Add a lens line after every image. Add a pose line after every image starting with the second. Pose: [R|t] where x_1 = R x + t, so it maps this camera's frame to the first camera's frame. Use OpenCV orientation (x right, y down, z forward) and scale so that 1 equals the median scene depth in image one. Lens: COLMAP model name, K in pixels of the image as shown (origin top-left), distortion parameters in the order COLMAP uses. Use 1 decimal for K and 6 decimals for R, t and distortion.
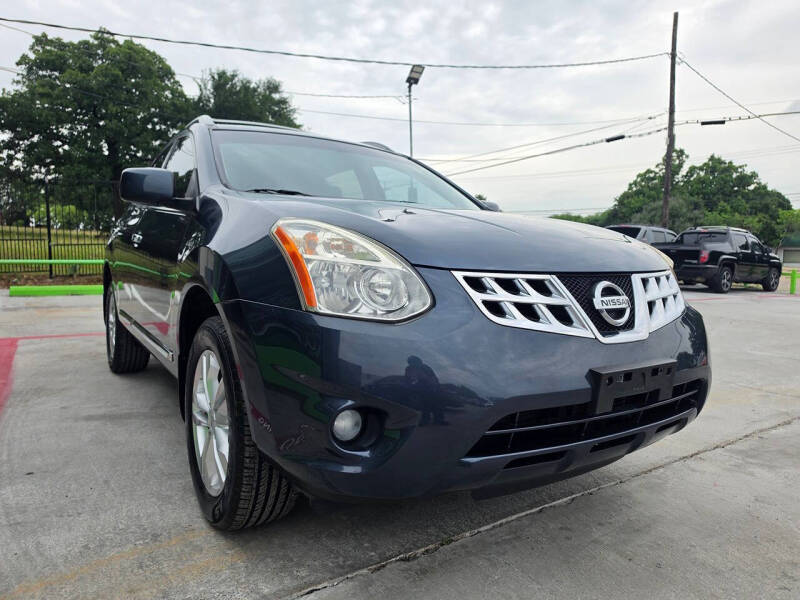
lens RADIAL K [[554.8, 0, 419.3], [0, 554.8, 314.2], [0, 0, 1]] dist [-0.000891, -0.001156]
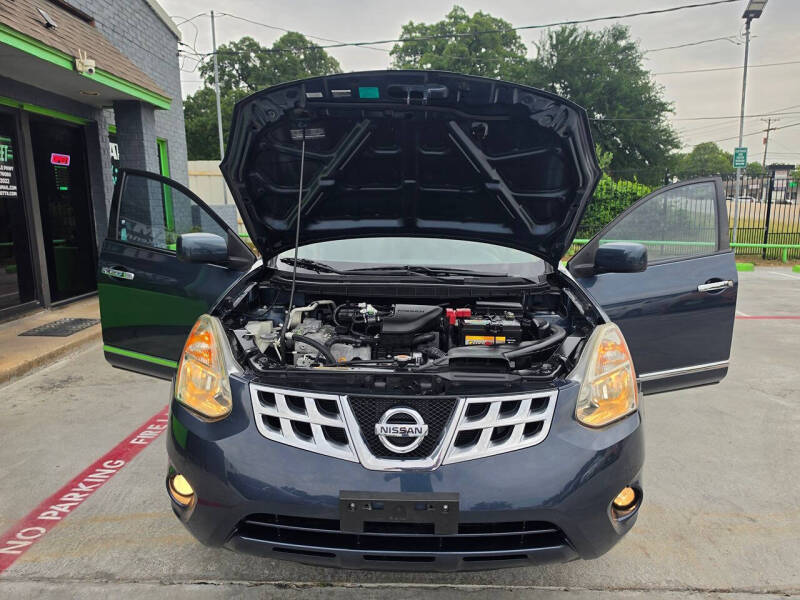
lens RADIAL K [[576.3, 0, 405.0], [0, 576.3, 318.9], [0, 0, 1]] dist [-0.001114, 0.001015]
pose [[0.816803, 0.101235, -0.567966, 0.137869], [-0.057987, 0.993904, 0.093763, -0.047998], [0.573996, -0.043652, 0.817694, 0.019002]]
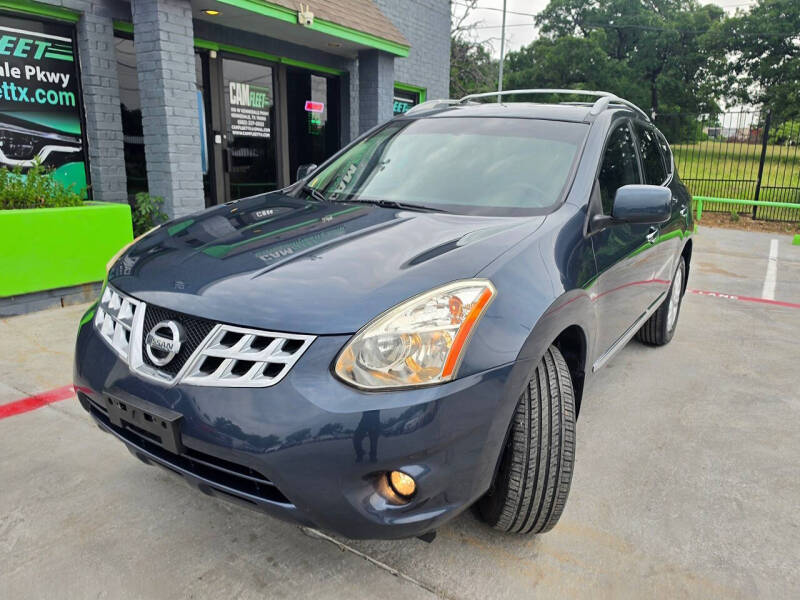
lens RADIAL K [[577.4, 0, 415.2], [0, 577.4, 315.9], [0, 0, 1]] dist [0.009805, 0.002793]
pose [[0.405863, 0.243099, -0.881010, 0.219690], [-0.125364, 0.969672, 0.209811, -0.052971], [0.905295, 0.025292, 0.424030, 0.140655]]
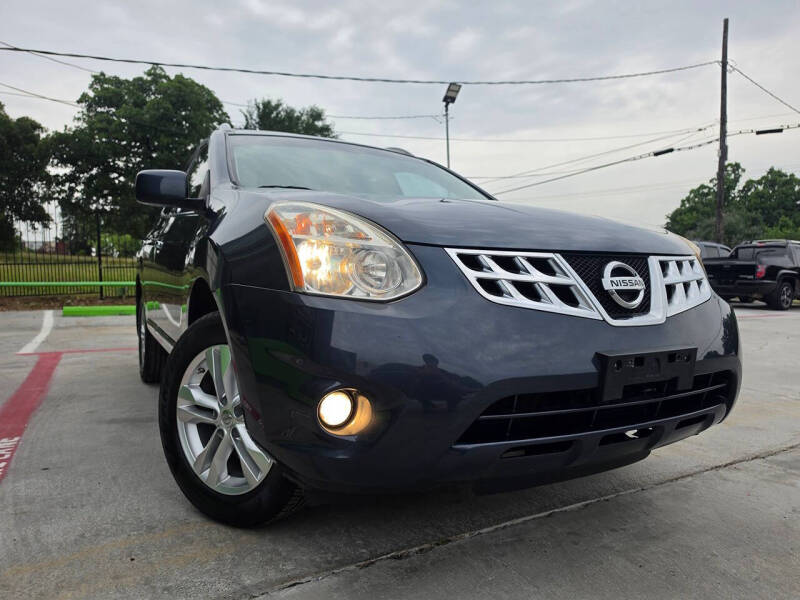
lens RADIAL K [[558.1, 0, 412.8], [0, 558.1, 324.1], [0, 0, 1]] dist [0.004196, -0.003282]
pose [[0.996061, -0.007323, -0.088366, 0.011517], [0.005173, 0.999685, -0.024539, 0.009752], [0.088518, 0.023986, 0.995786, 0.006636]]
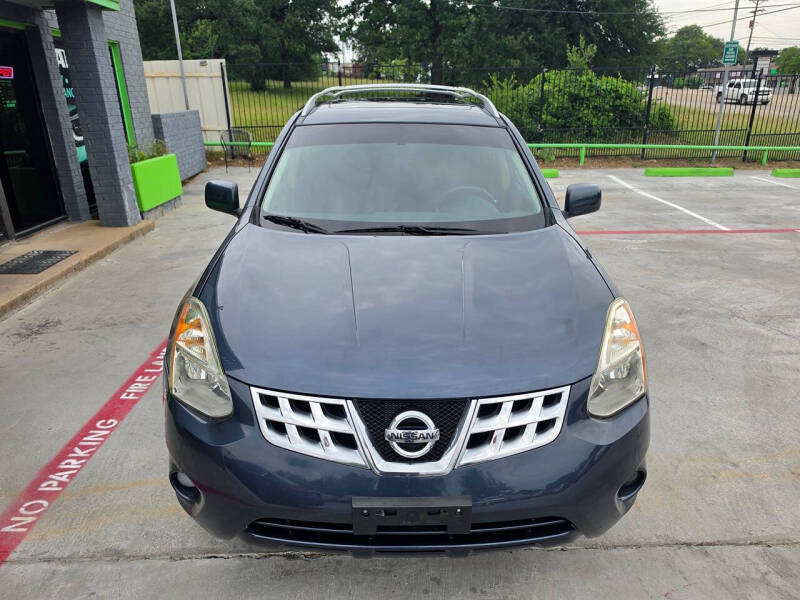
lens RADIAL K [[570.3, 0, 401.2], [0, 570.3, 326.5], [0, 0, 1]] dist [-0.005421, 0.003764]
pose [[0.839890, 0.185392, -0.510113, 0.120196], [-0.044366, 0.960160, 0.275907, -0.072383], [0.540941, -0.209100, 0.814653, 0.026769]]
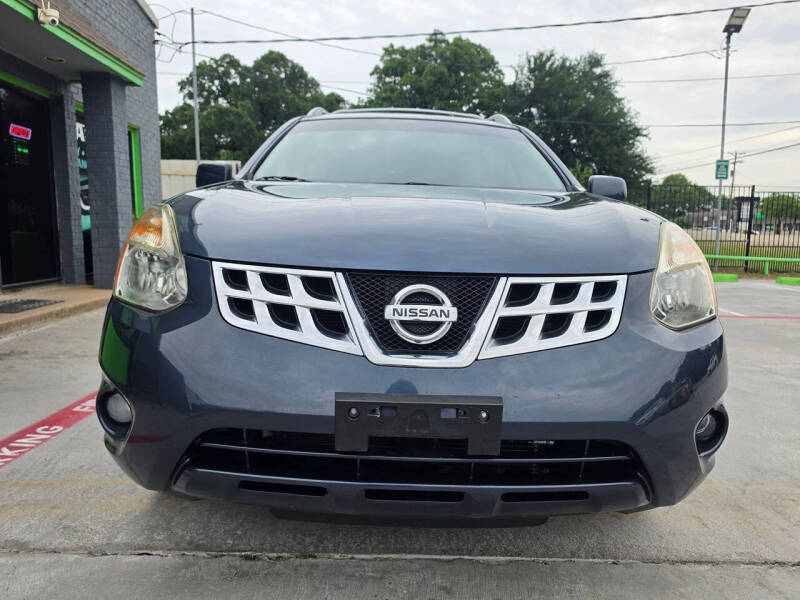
lens RADIAL K [[576.2, 0, 399.6], [0, 576.2, 315.6], [0, 0, 1]] dist [-0.000967, -0.003655]
pose [[0.834326, 0.085970, -0.544526, 0.109183], [-0.073875, 0.996292, 0.044103, -0.007274], [0.546299, 0.003431, 0.837583, 0.047994]]
